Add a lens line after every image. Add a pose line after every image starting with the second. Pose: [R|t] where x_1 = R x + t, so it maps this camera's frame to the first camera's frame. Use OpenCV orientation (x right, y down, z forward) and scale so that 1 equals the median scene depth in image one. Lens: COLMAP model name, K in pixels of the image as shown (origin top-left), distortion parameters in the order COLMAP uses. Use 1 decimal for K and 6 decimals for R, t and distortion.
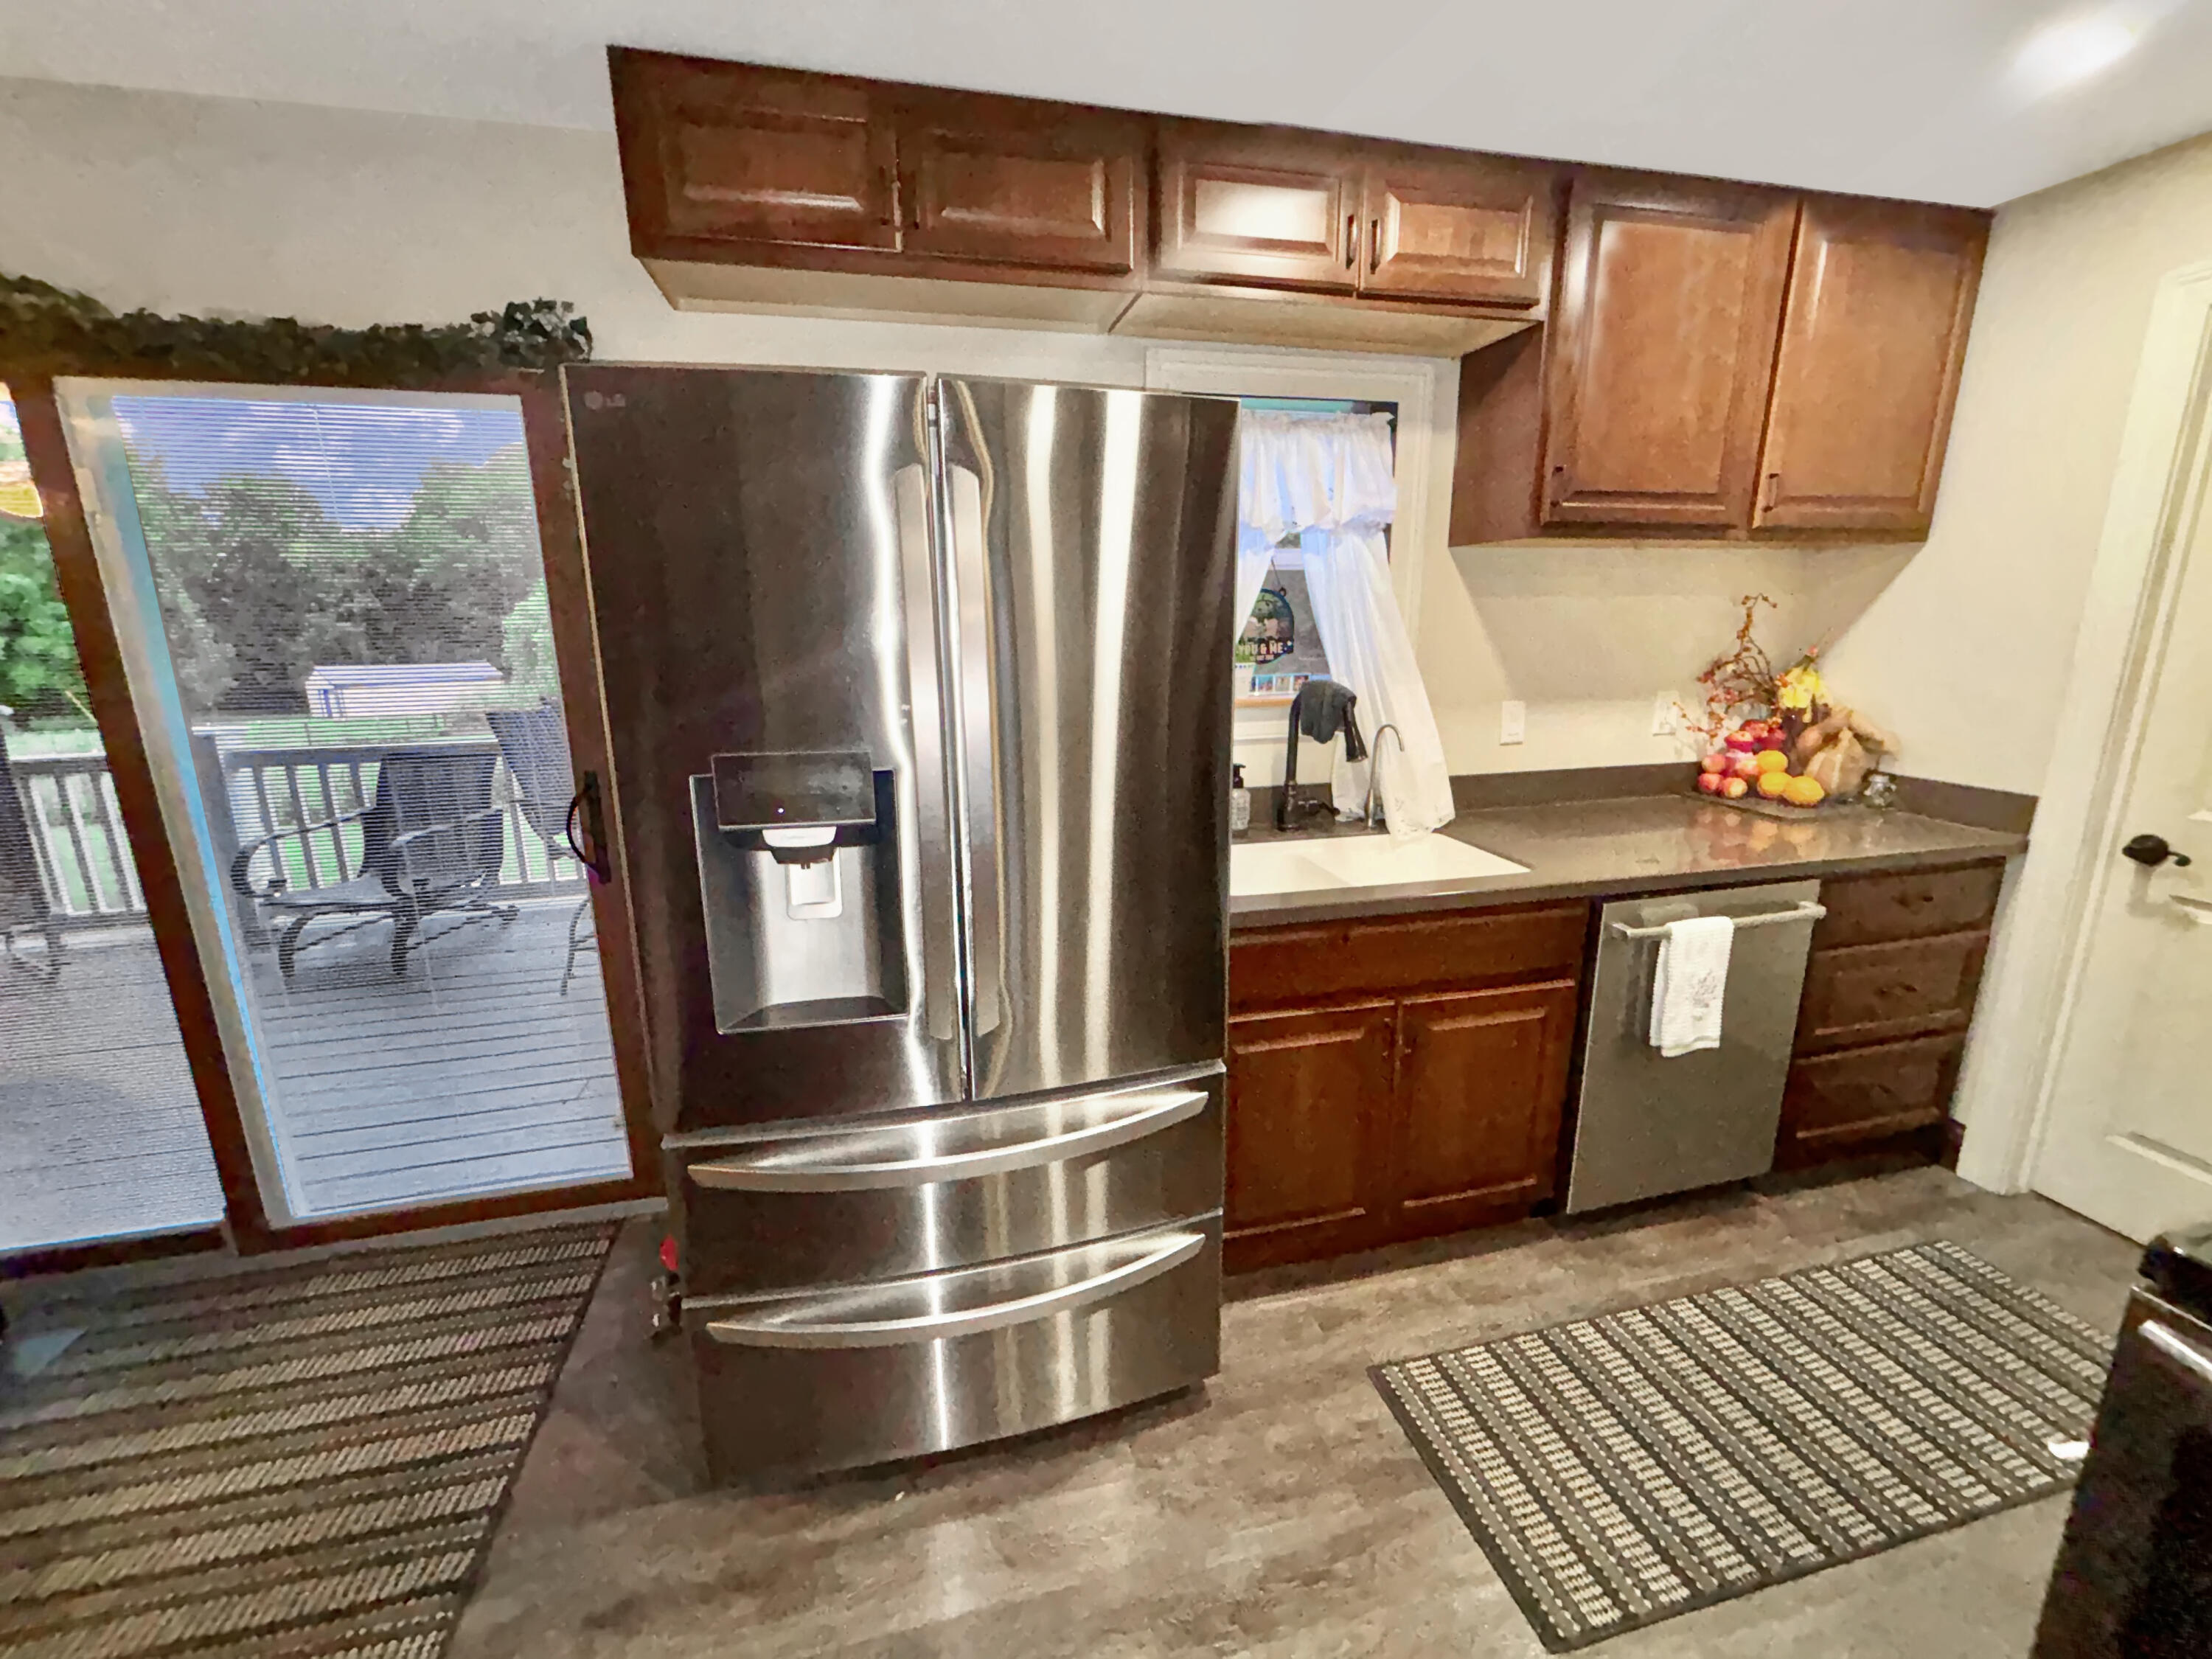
lens RADIAL K [[882.8, 0, 1117.2], [0, 882.8, 824.8], [0, 0, 1]] dist [-0.001596, 0.000336]
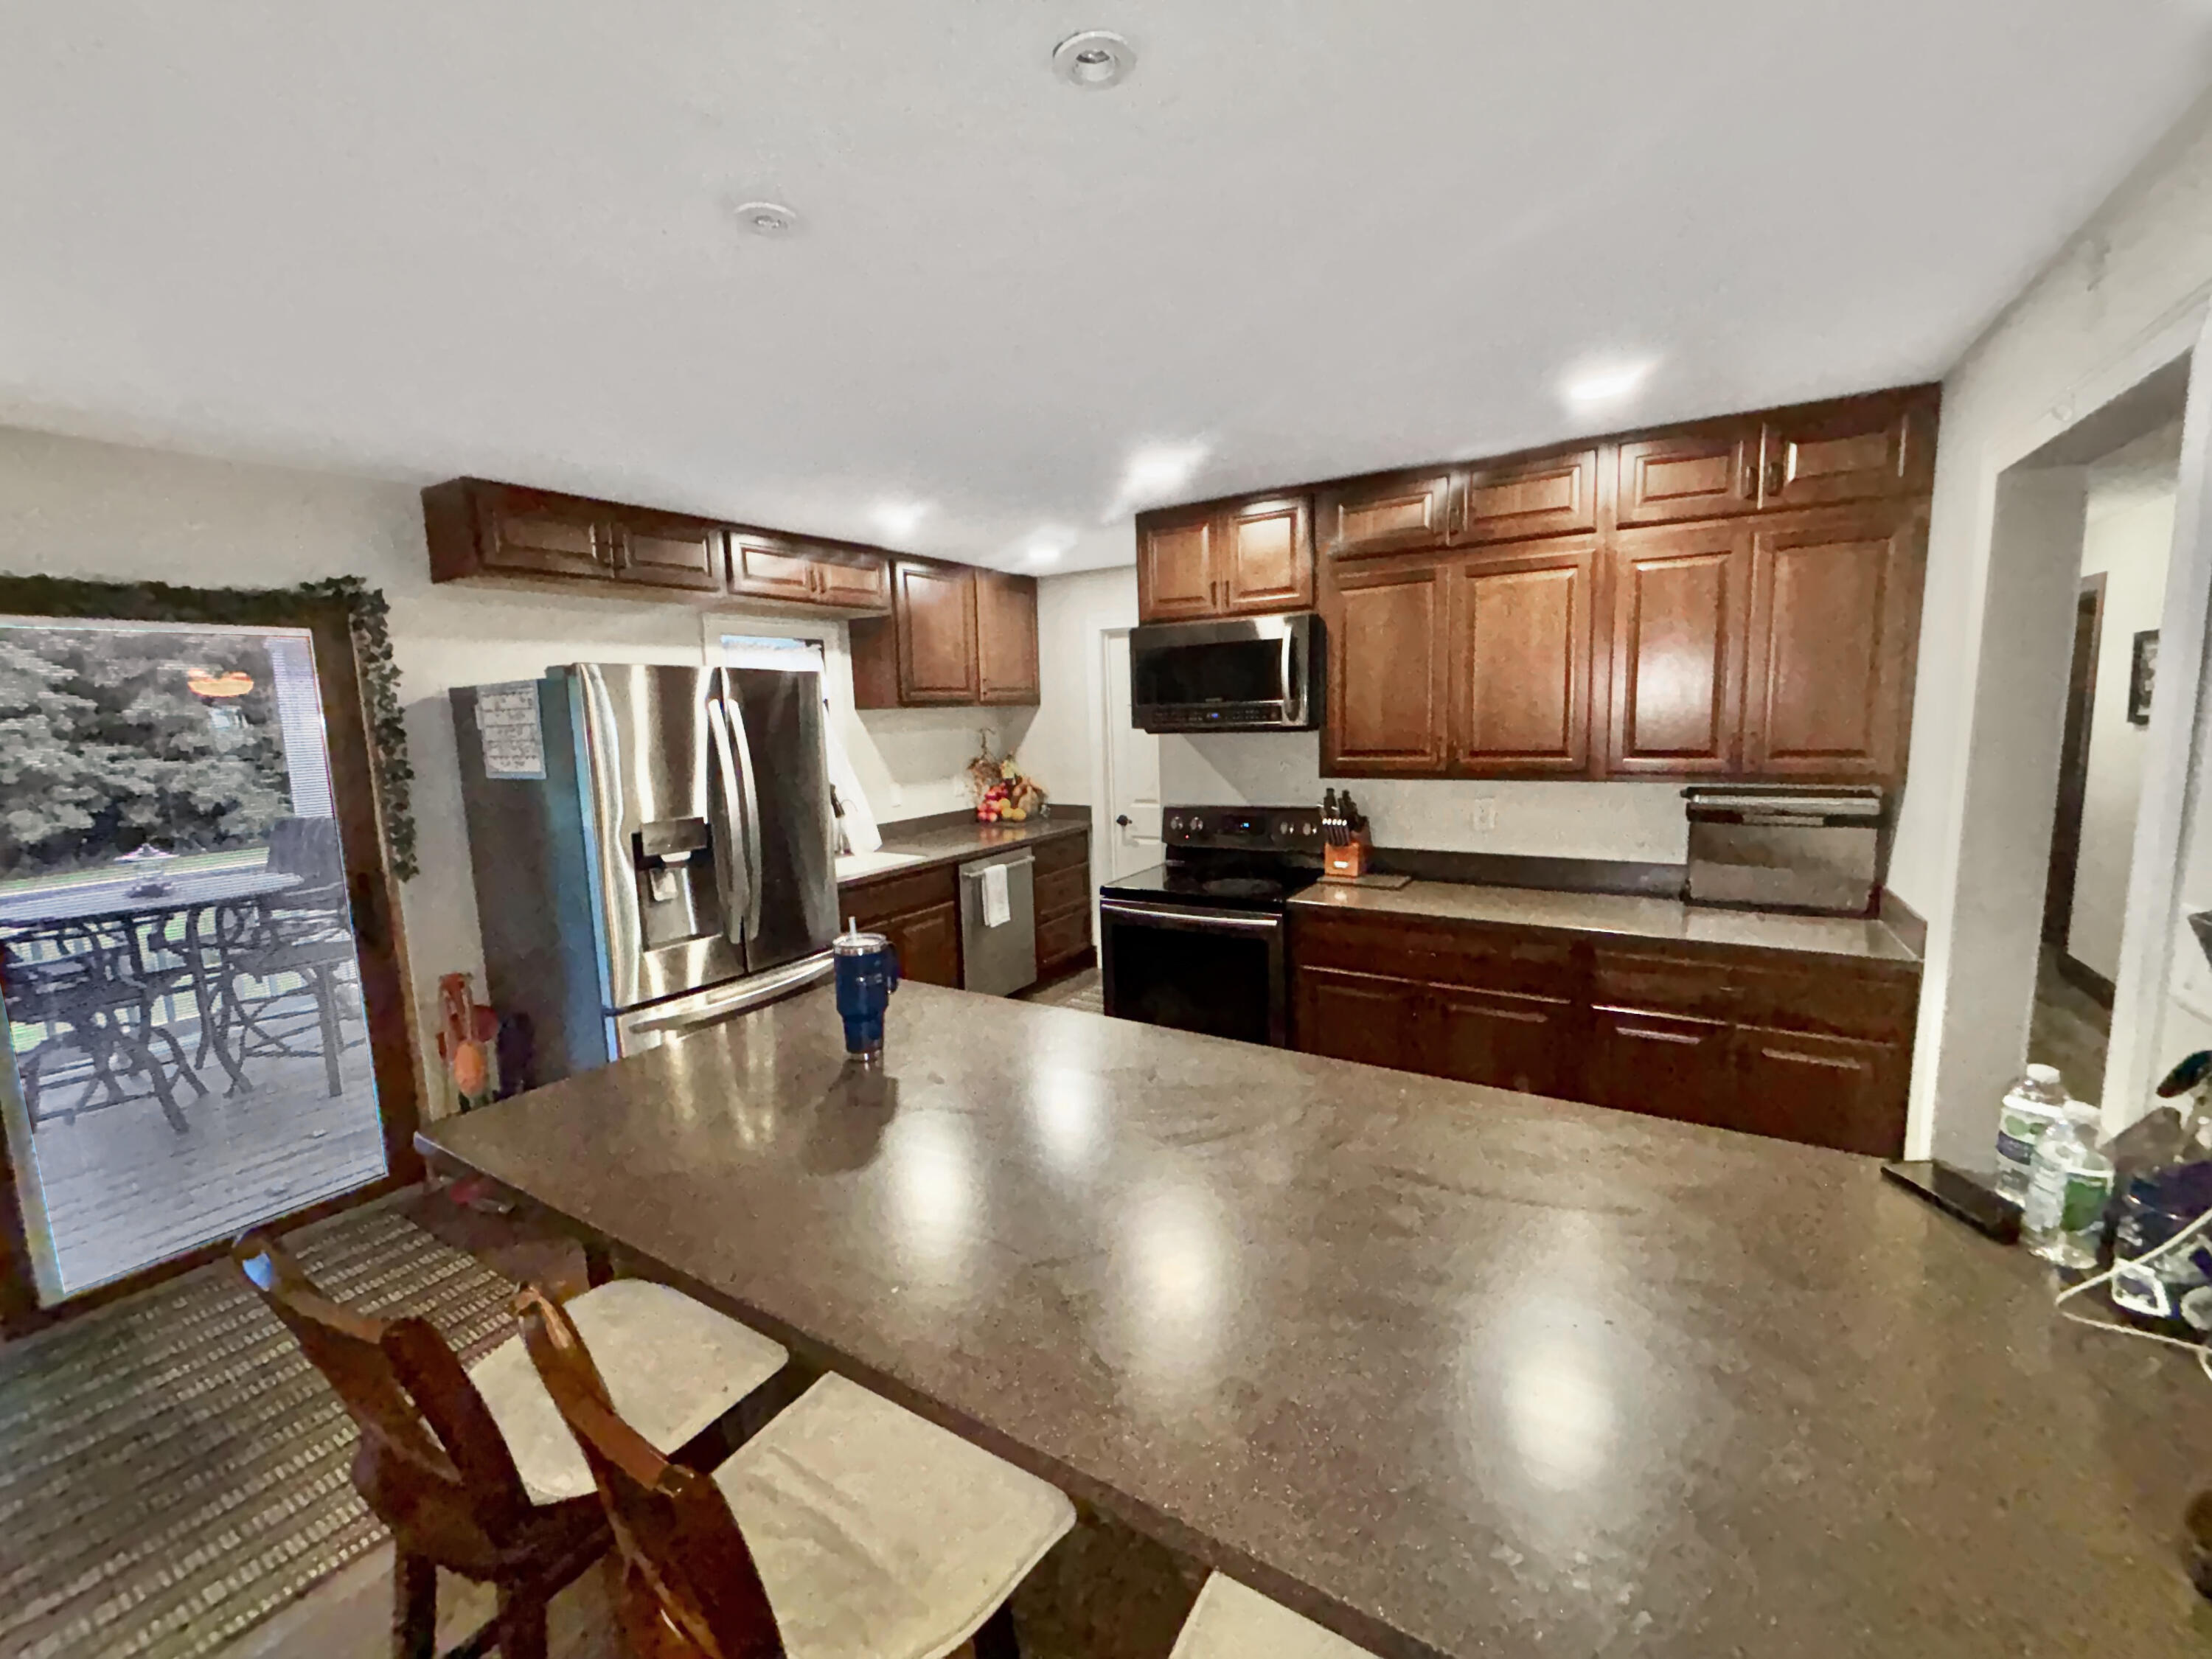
lens RADIAL K [[907.9, 0, 1106.0], [0, 907.9, 829.5], [0, 0, 1]] dist [-0.003948, 0.000085]
pose [[0.717823, -0.103405, 0.688504, -0.678615], [0.180065, 0.982836, -0.040122, 0.137694], [-0.672538, 0.152776, 0.724122, -0.842865]]
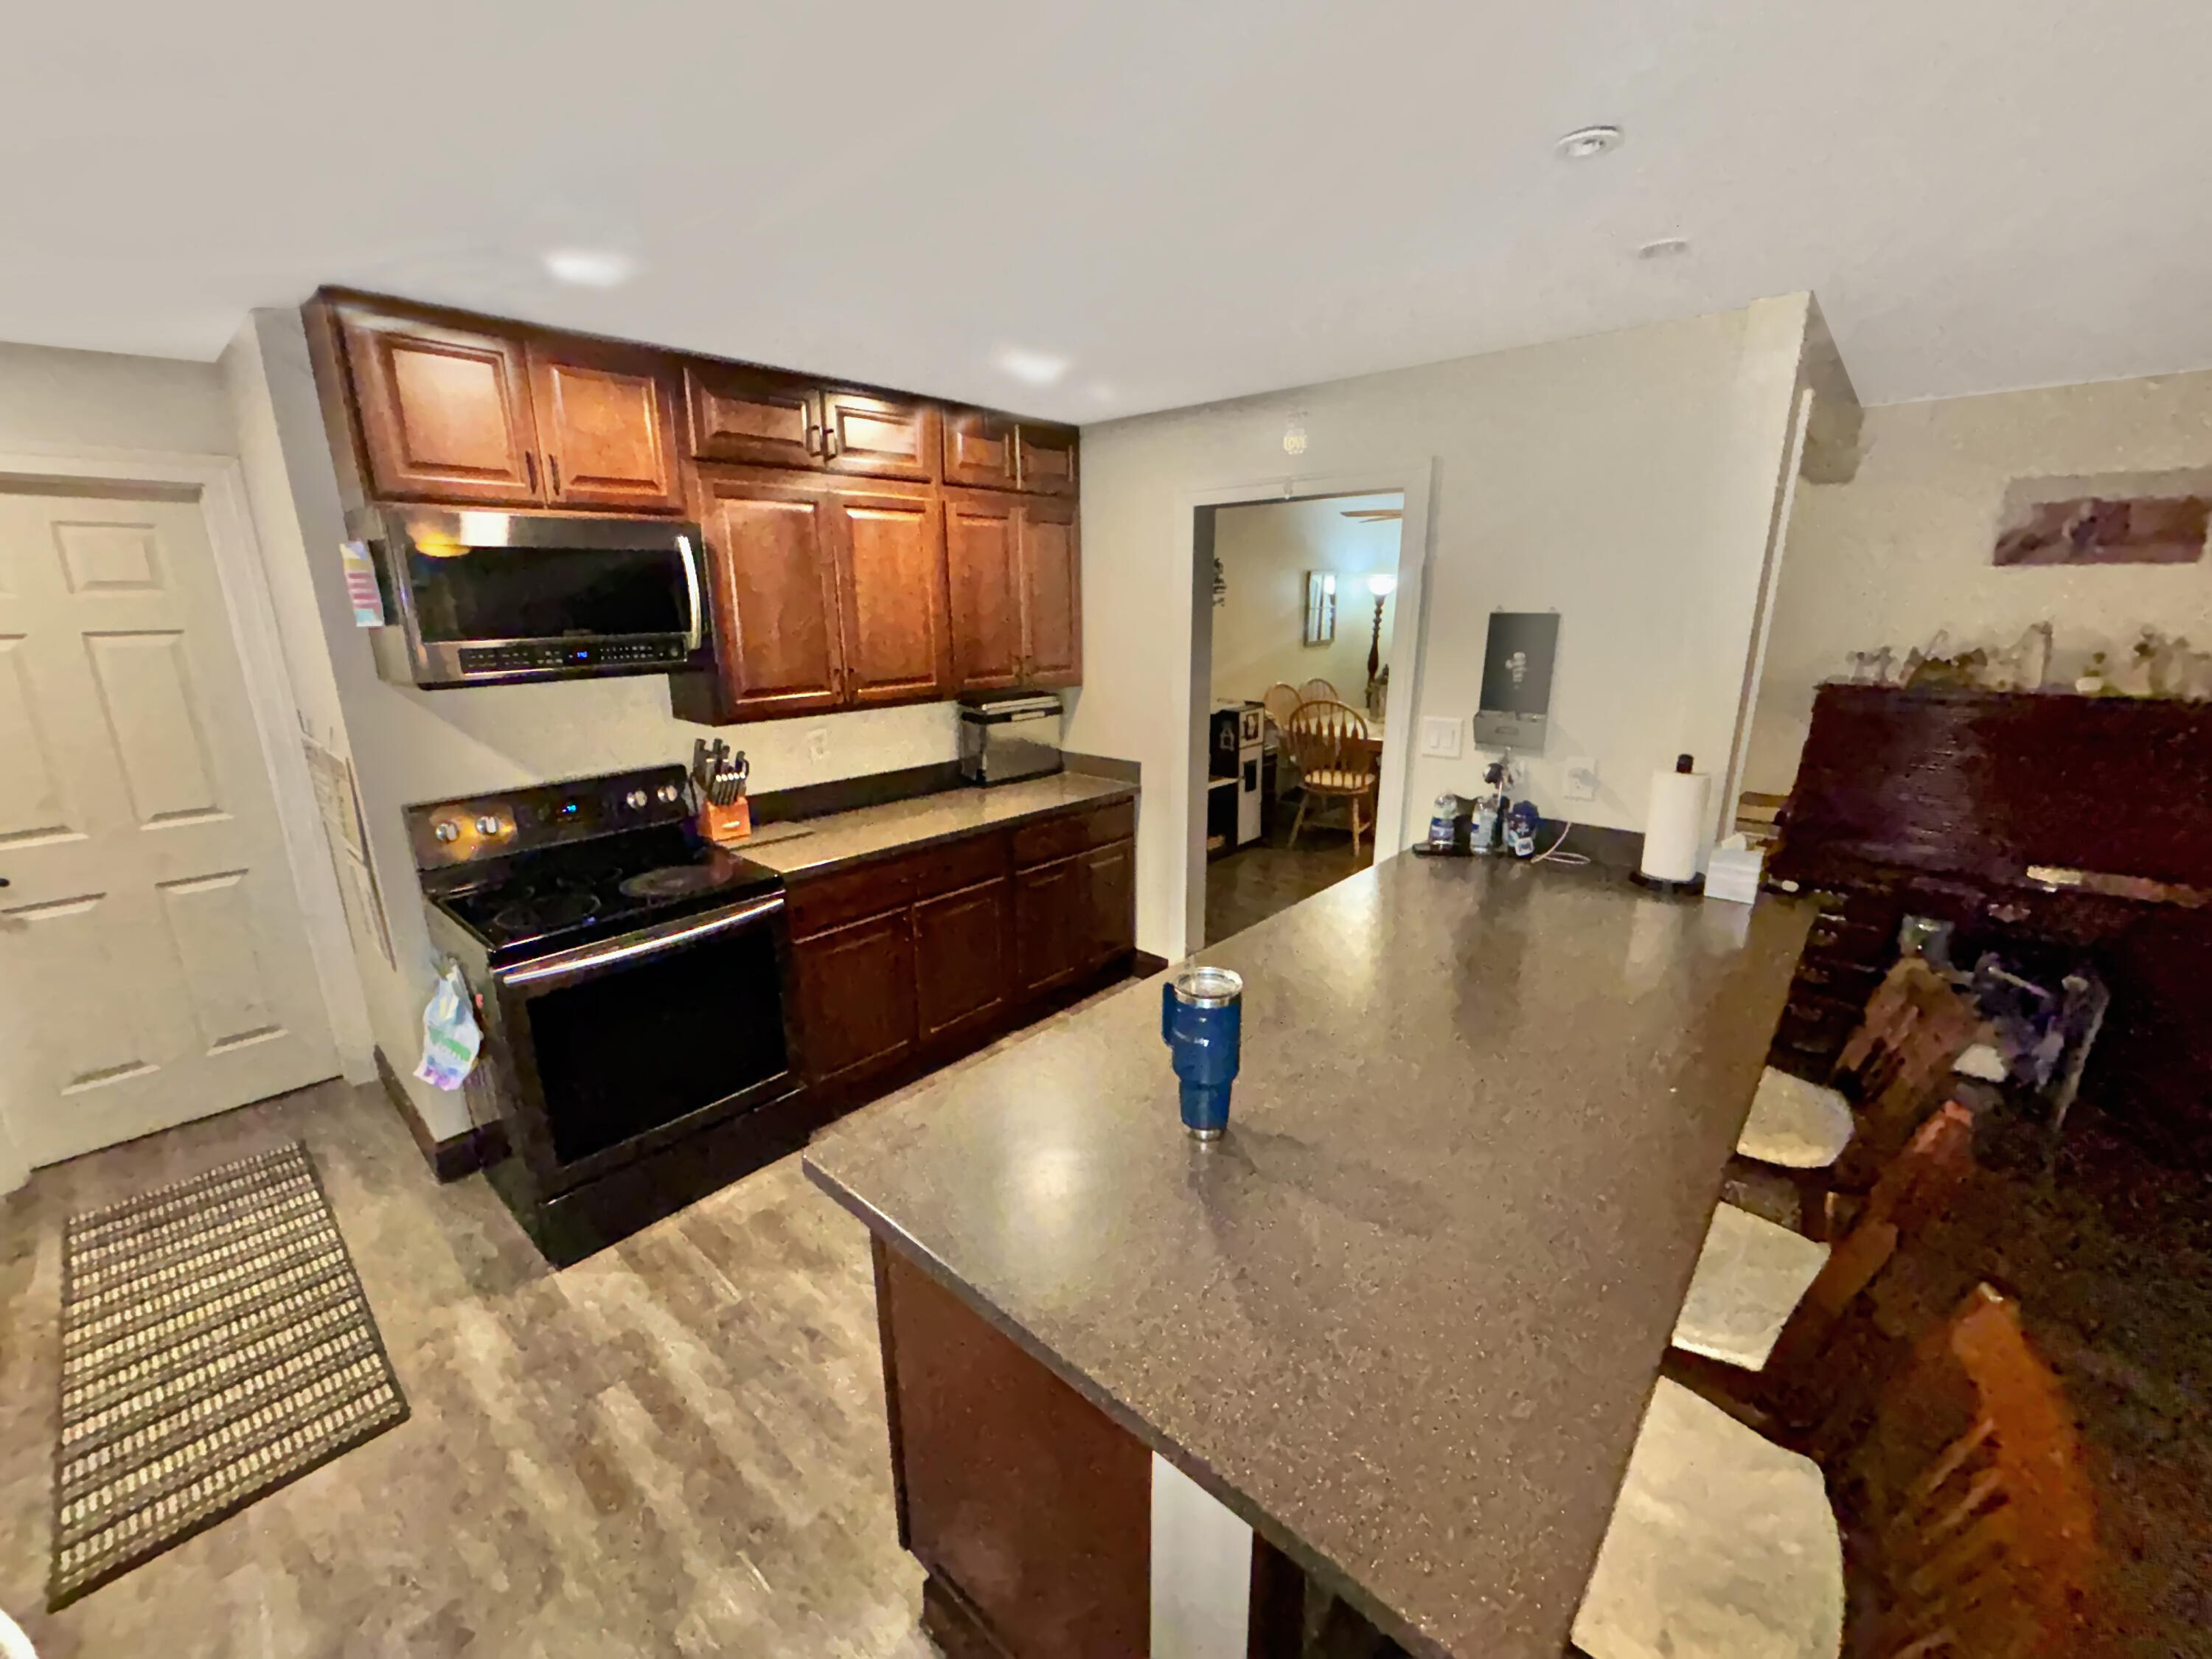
lens RADIAL K [[907.9, 0, 1106.0], [0, 907.9, 829.5], [0, 0, 1]] dist [-0.003948, 0.000085]
pose [[-0.561896, -0.194838, 0.803935, -0.717487], [0.198901, 0.911530, 0.359933, -0.168702], [-0.802939, 0.362149, -0.473432, 0.247374]]
